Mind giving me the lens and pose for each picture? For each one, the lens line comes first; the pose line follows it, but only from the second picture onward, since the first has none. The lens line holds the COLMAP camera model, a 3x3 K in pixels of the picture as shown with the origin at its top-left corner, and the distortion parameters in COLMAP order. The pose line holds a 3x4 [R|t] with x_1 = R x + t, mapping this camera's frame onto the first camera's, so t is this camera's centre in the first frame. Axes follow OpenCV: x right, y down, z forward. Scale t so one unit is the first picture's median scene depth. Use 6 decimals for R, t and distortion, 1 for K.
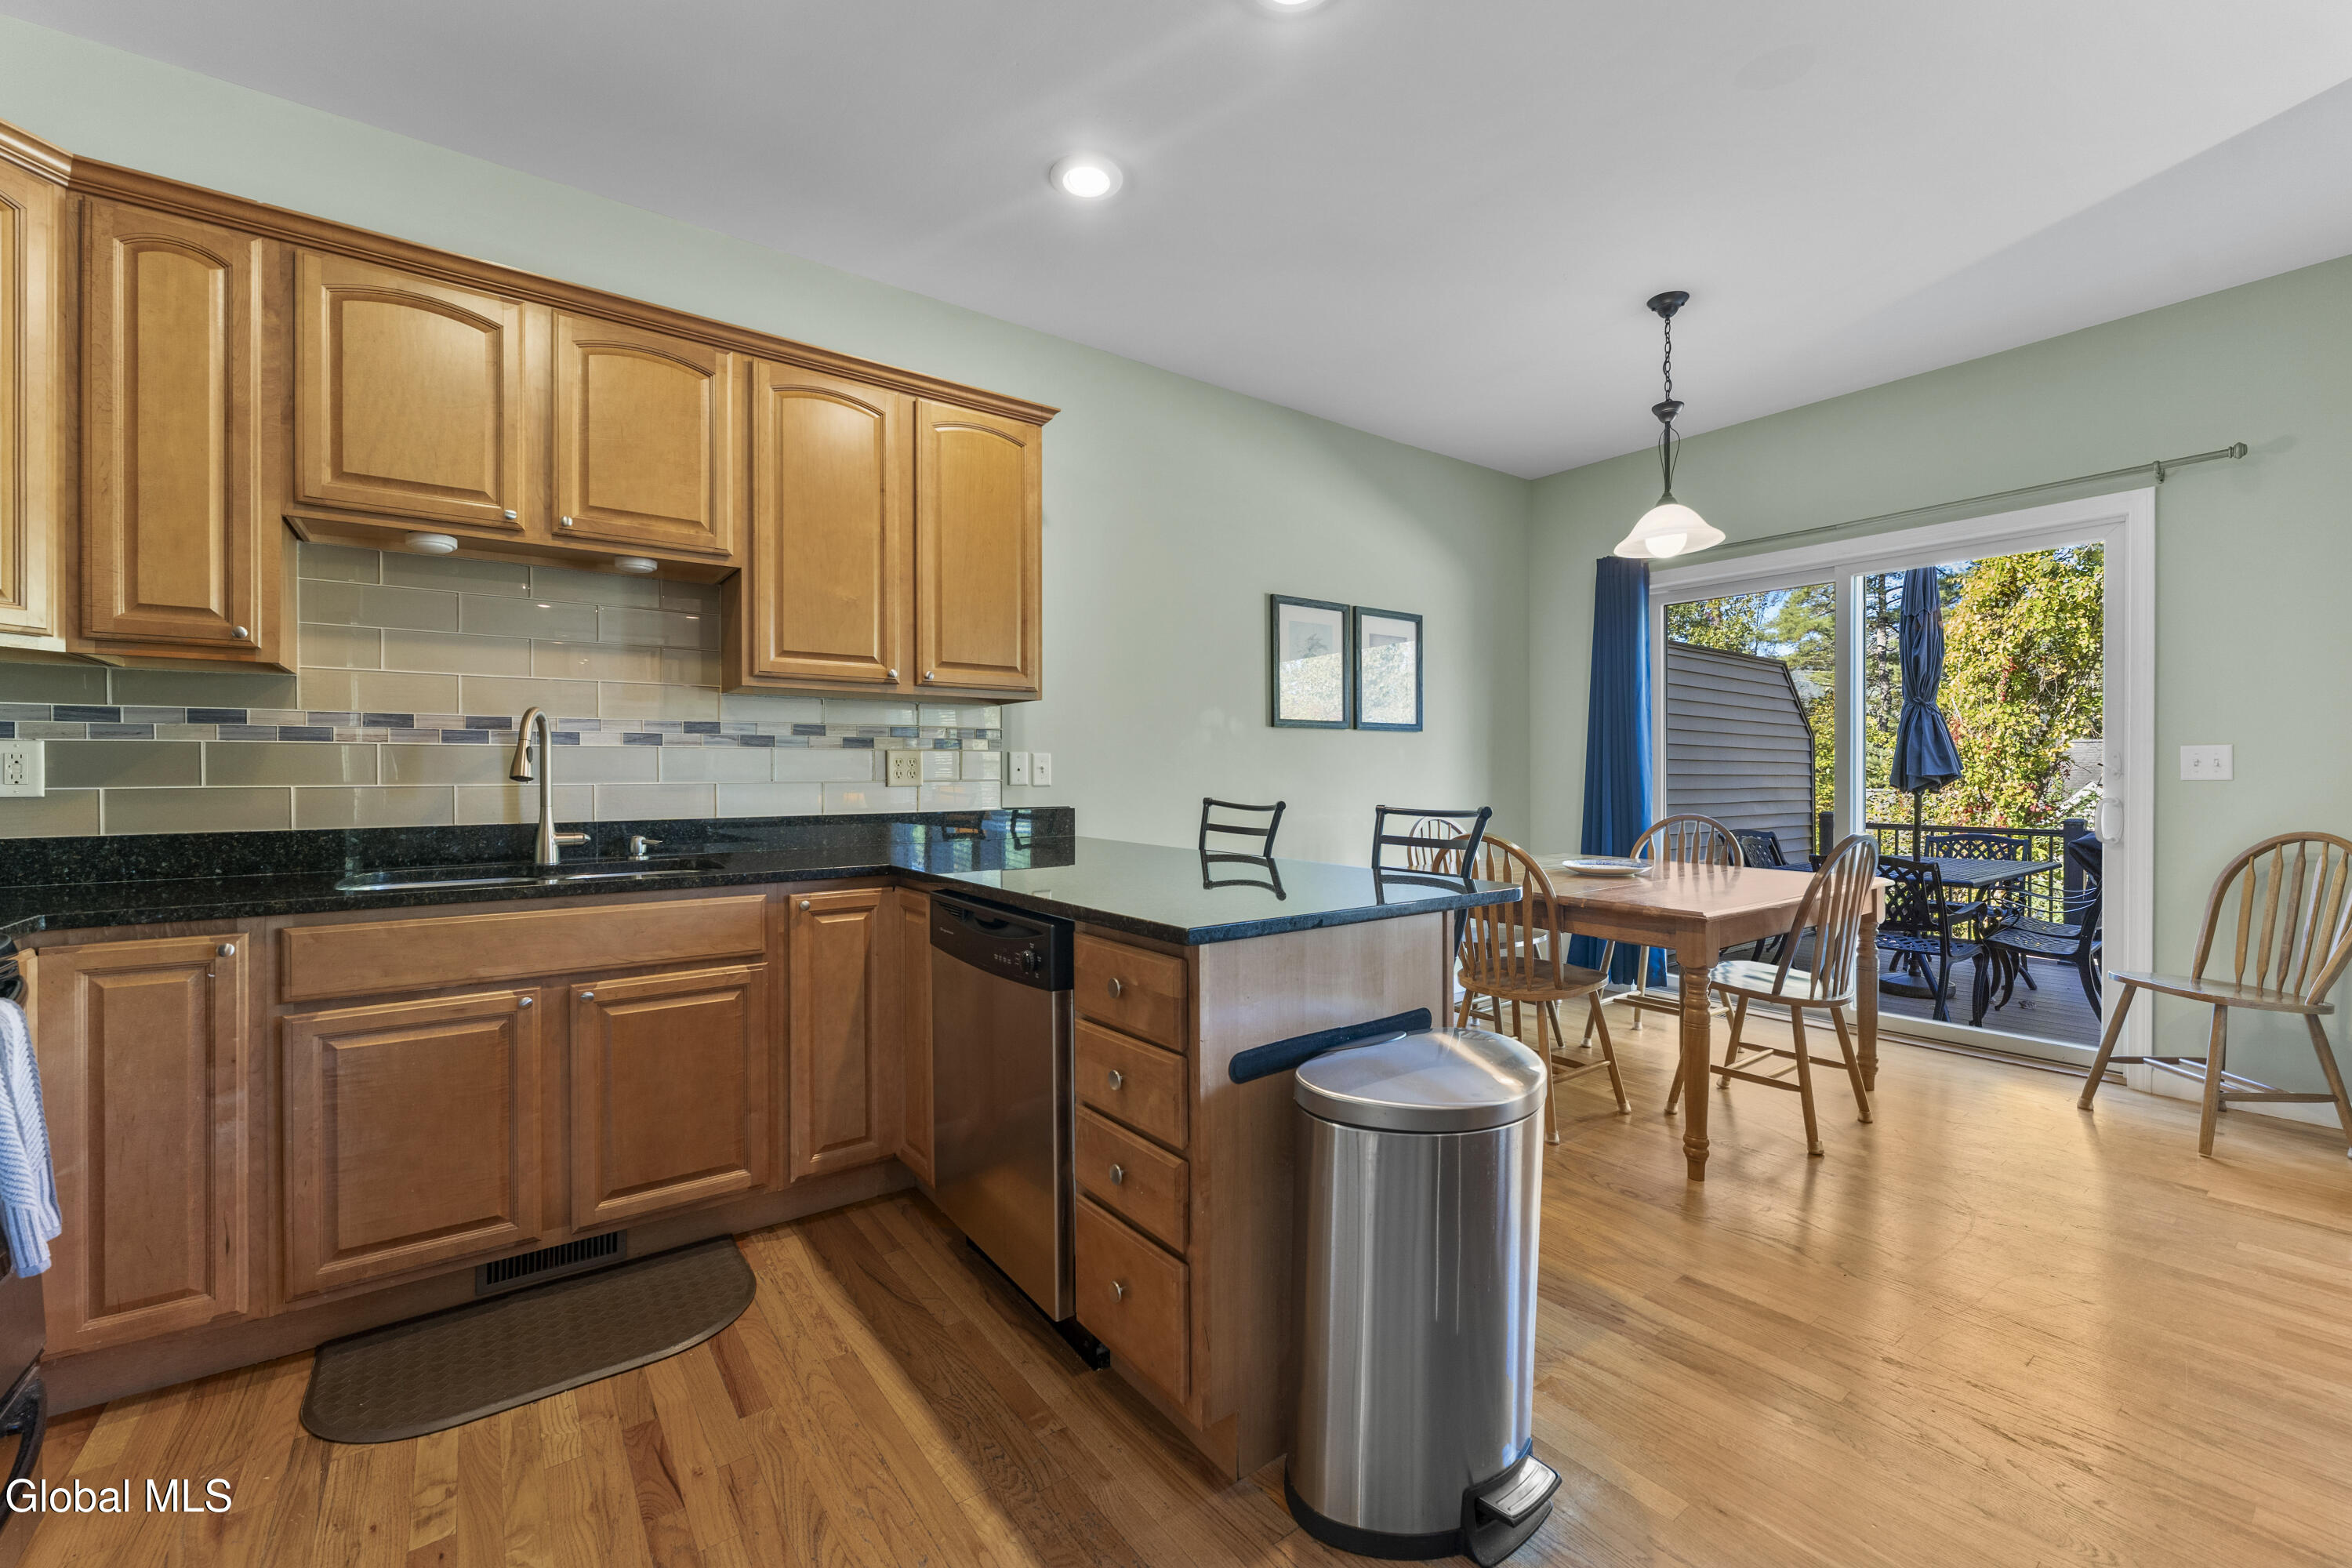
lens RADIAL K [[949.5, 0, 1174.6], [0, 949.5, 779.4], [0, 0, 1]] dist [-0.002589, -0.001249]
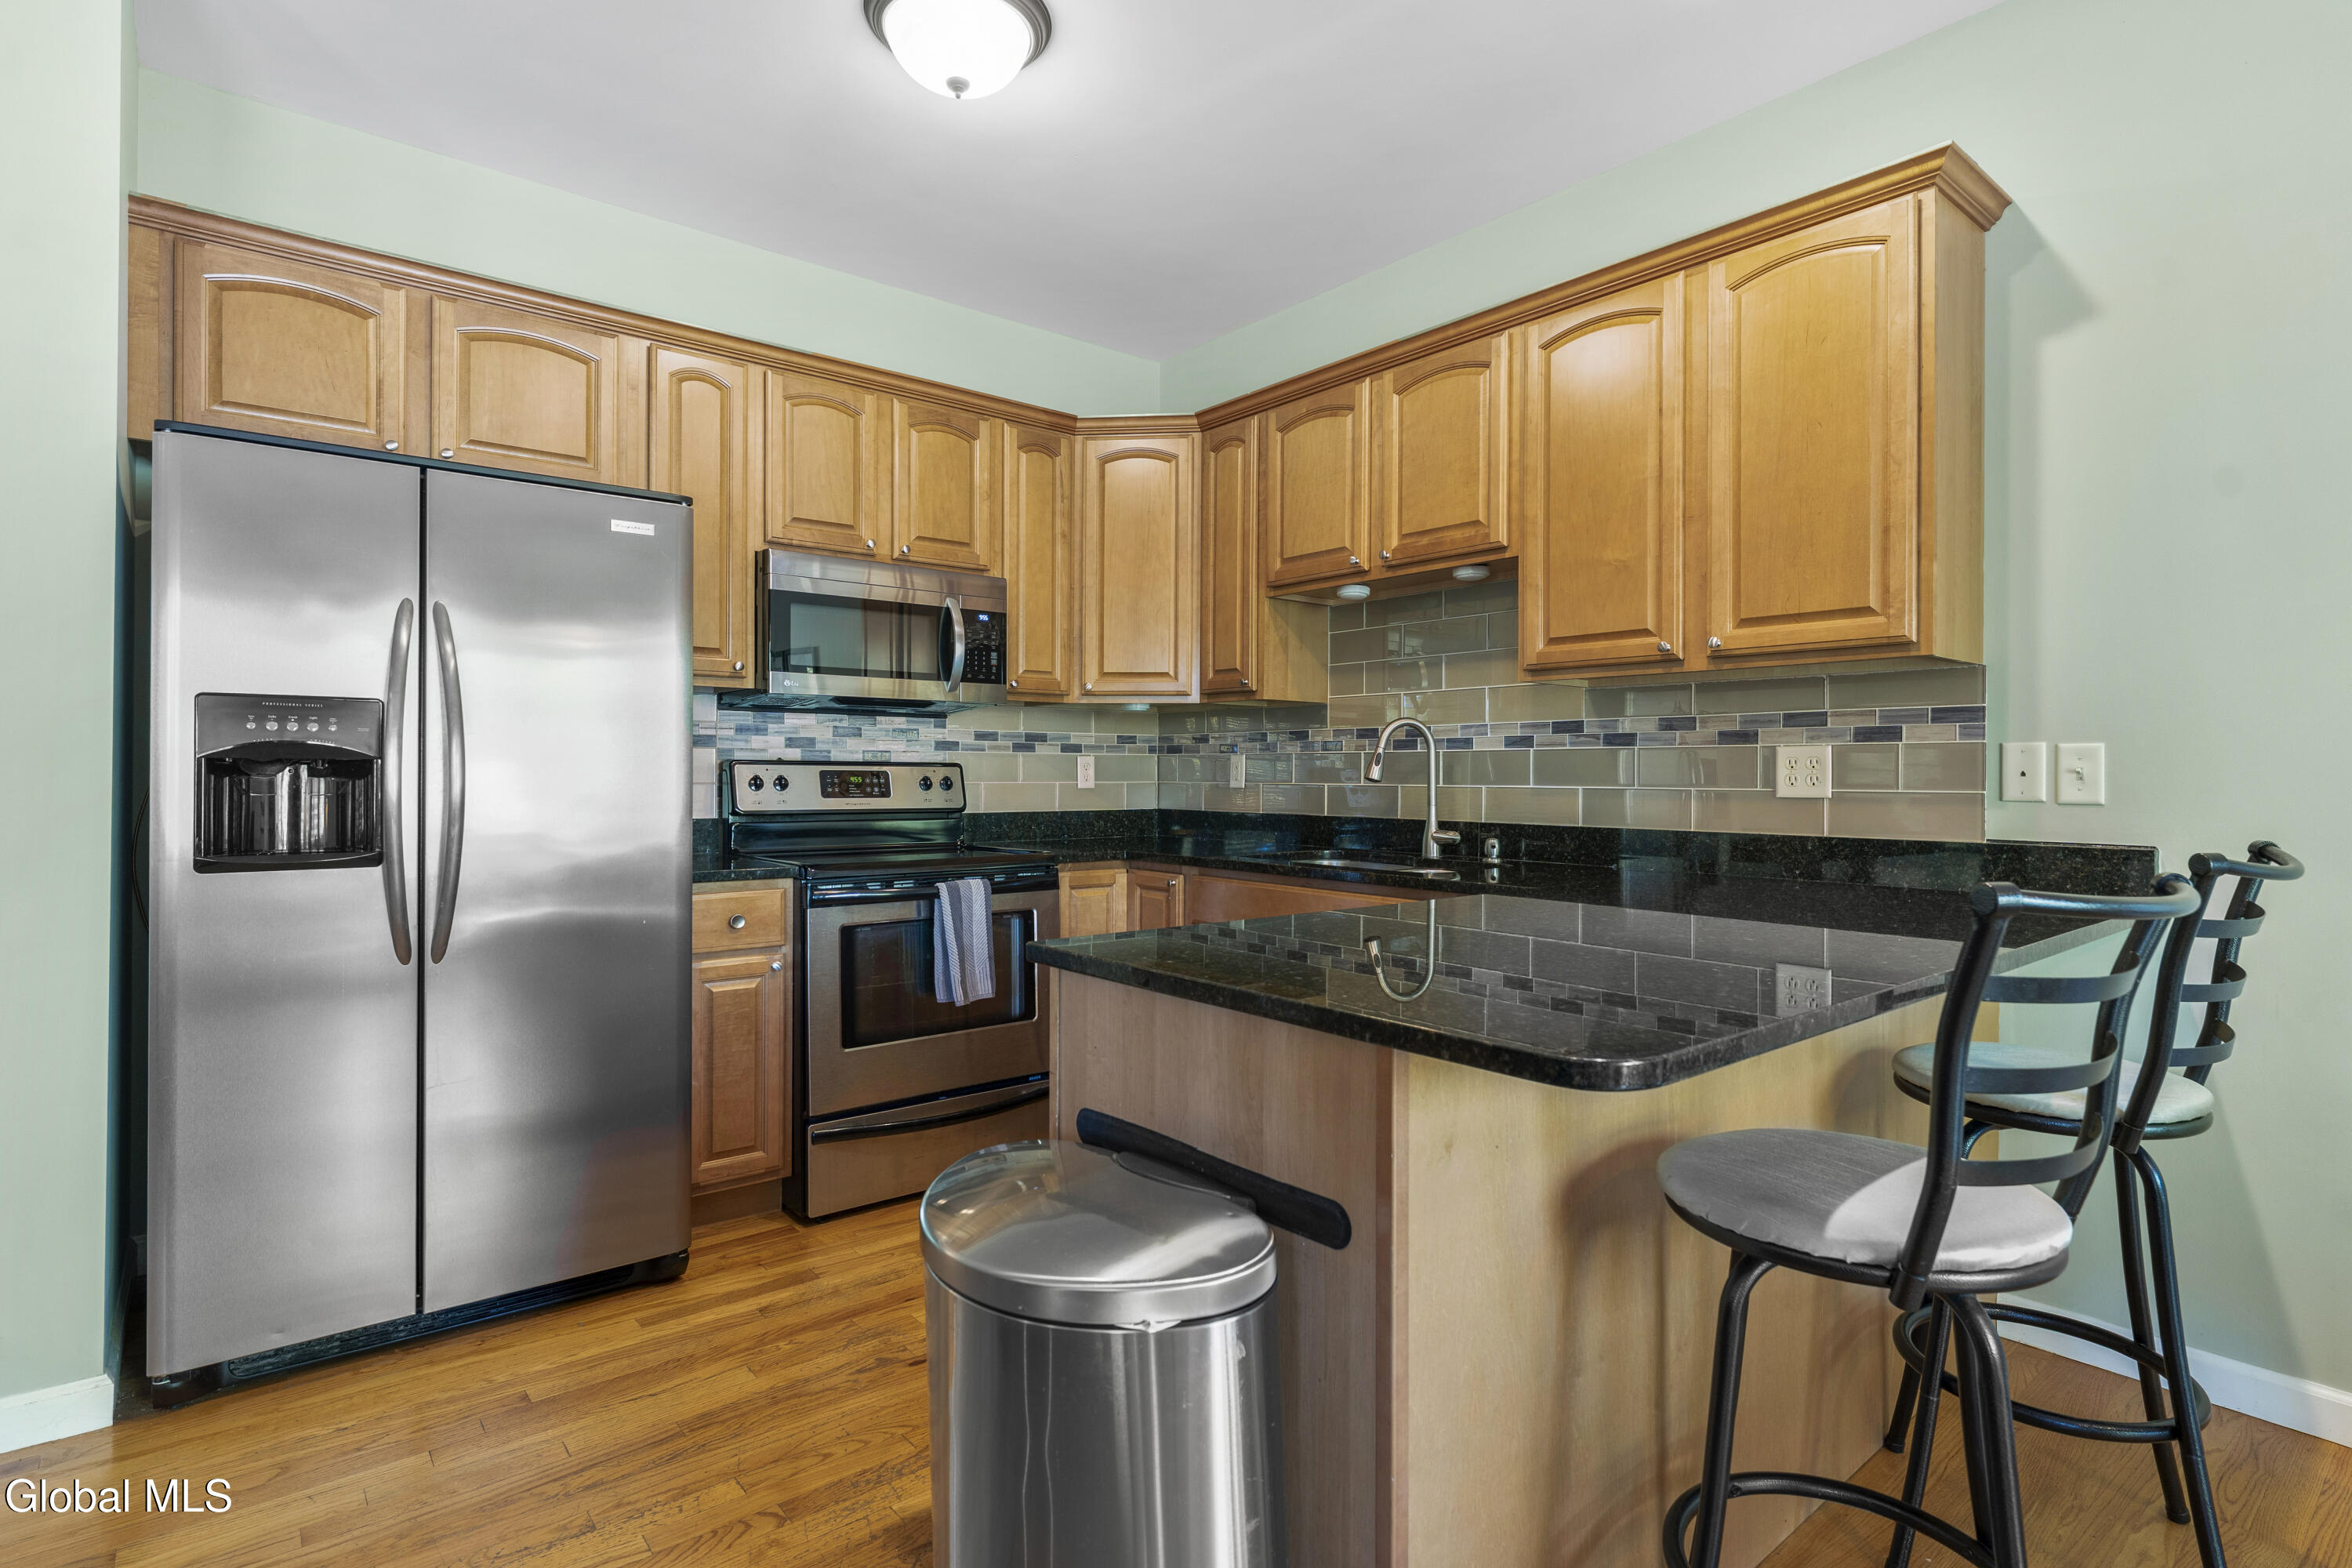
lens RADIAL K [[1155.6, 0, 1173.7], [0, 1155.6, 771.4], [0, 0, 1]] dist [-0.005914, -0.001984]
pose [[0.052802, 0.000658, -0.998605, 0.739790], [-0.012230, 0.999925, 0.000012, -0.008585], [0.998530, 0.012212, 0.052807, 0.685291]]
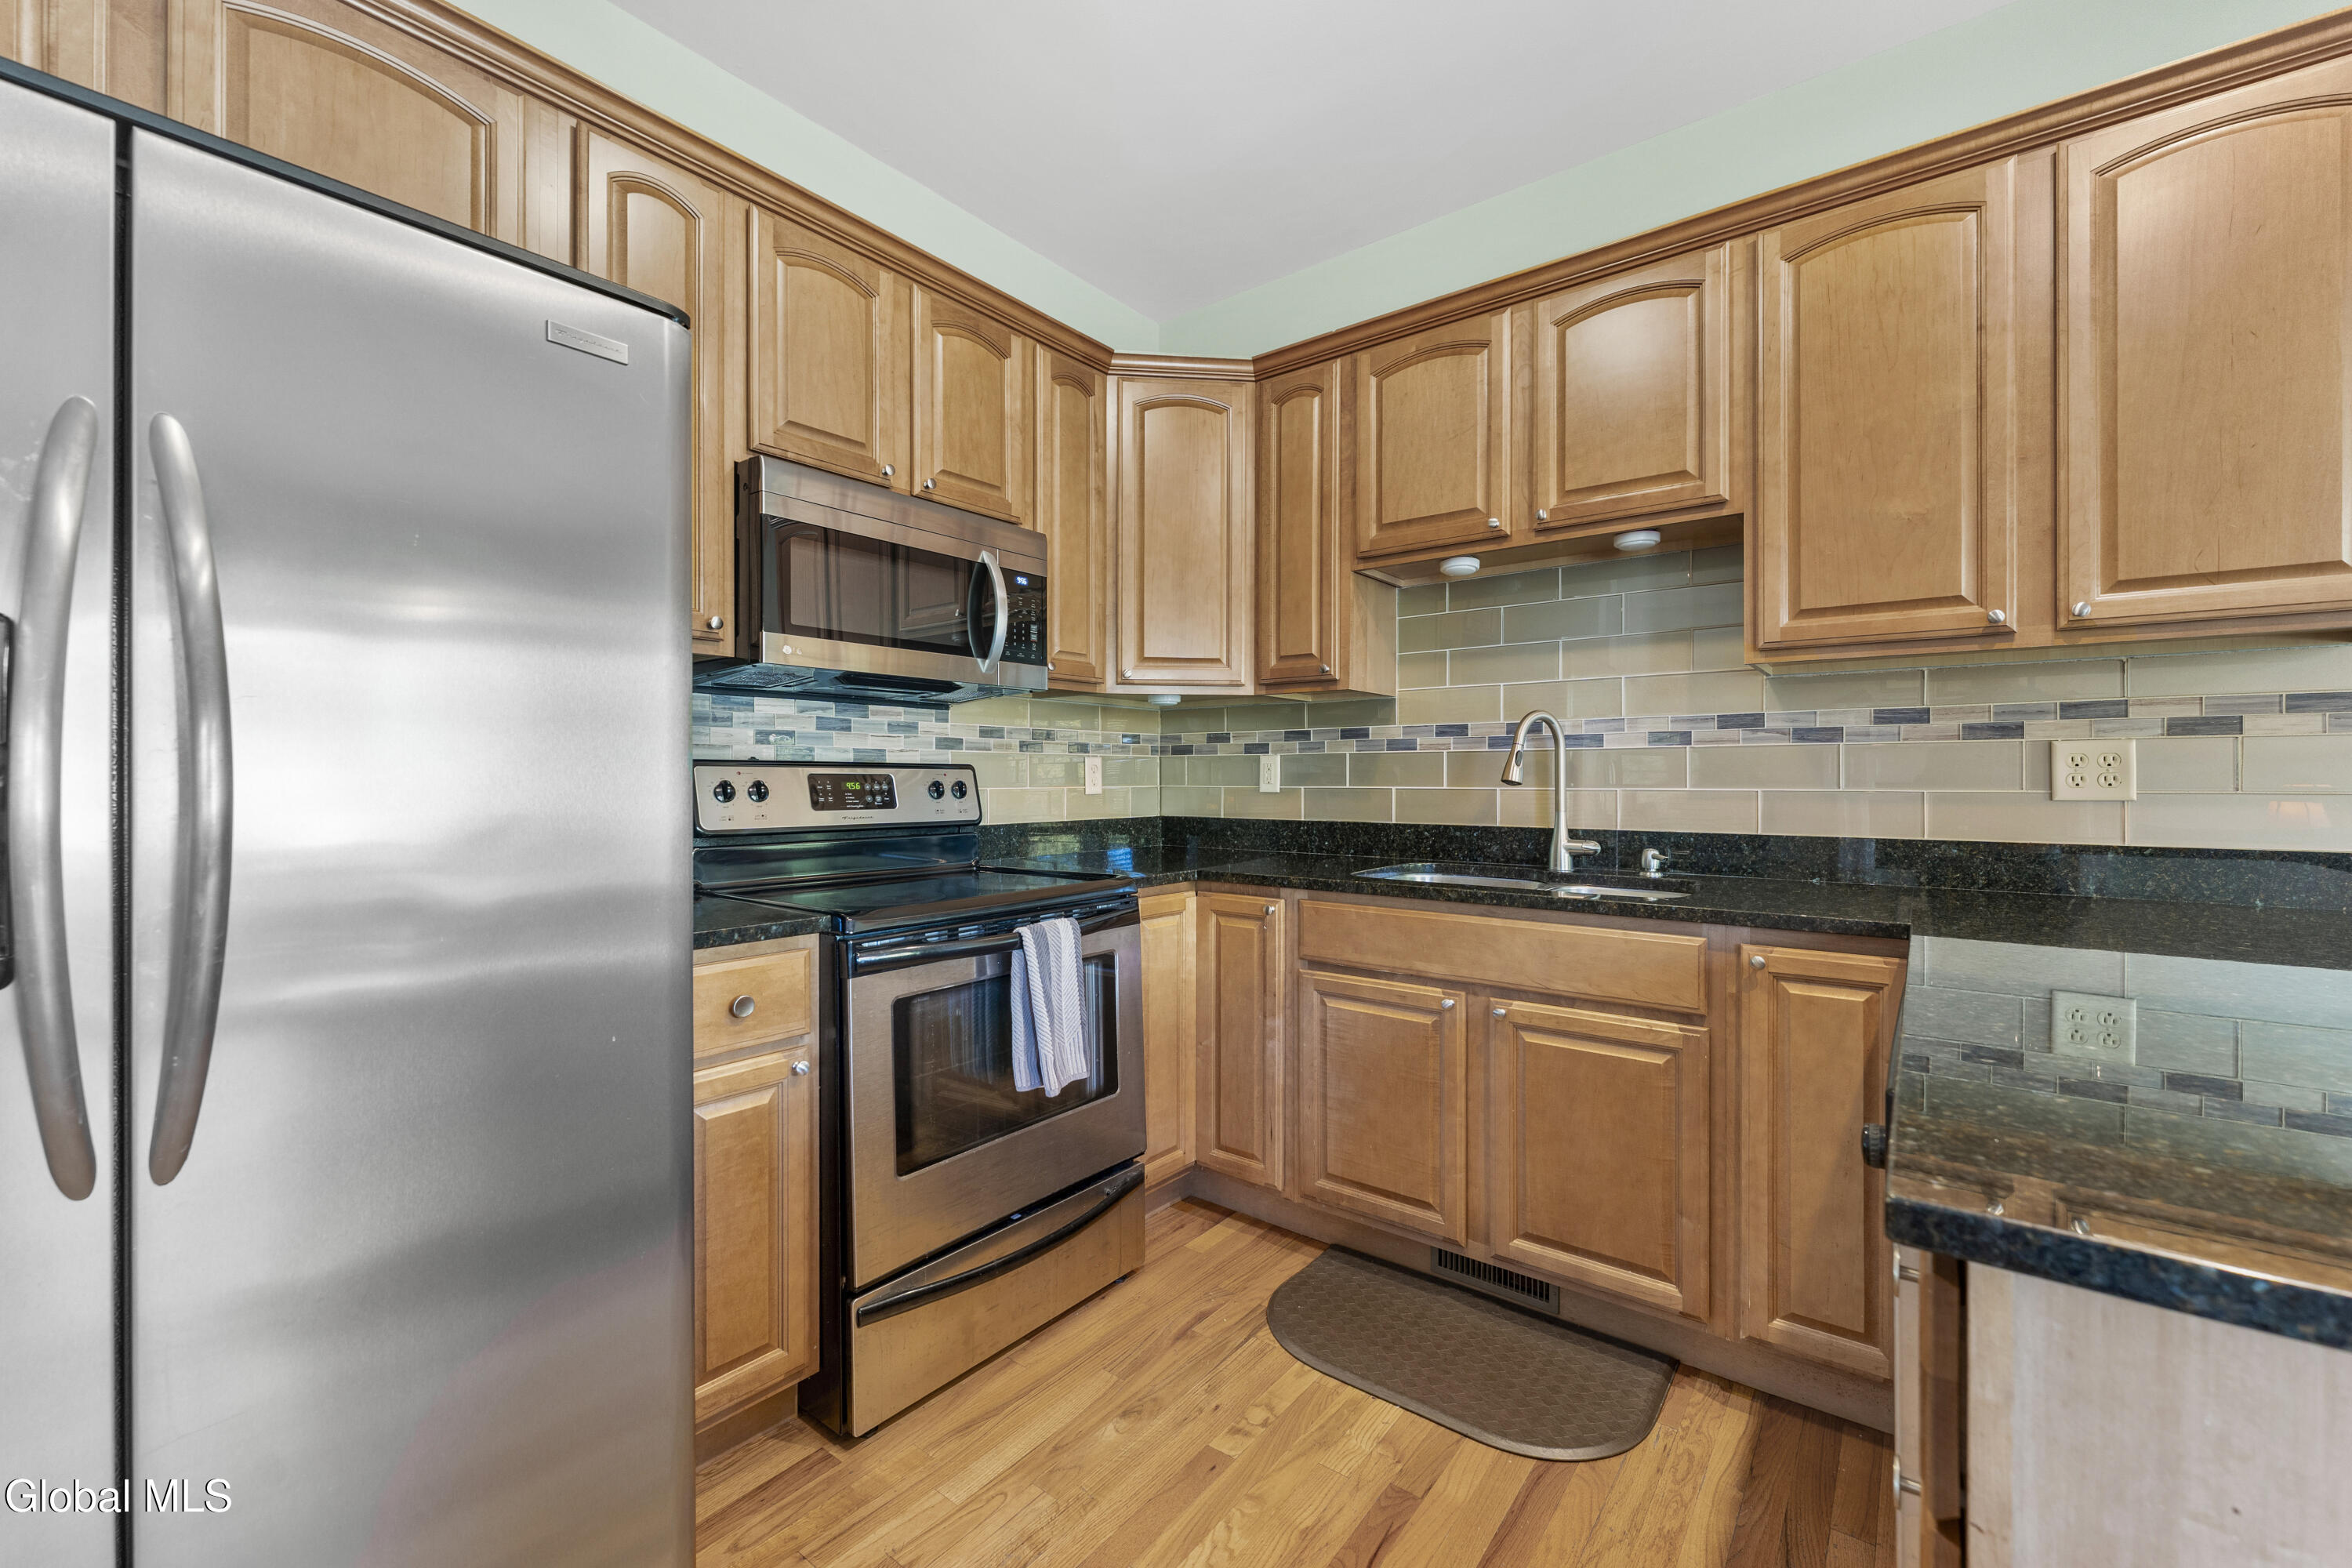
lens RADIAL K [[949.5, 0, 1176.6], [0, 949.5, 777.5], [0, 0, 1]] dist [-0.002589, -0.001249]
pose [[0.267396, 0.001970, -0.963585, 0.186964], [-0.007847, 0.999969, -0.000133, -0.003447], [0.963555, 0.007597, 0.267403, 0.394181]]
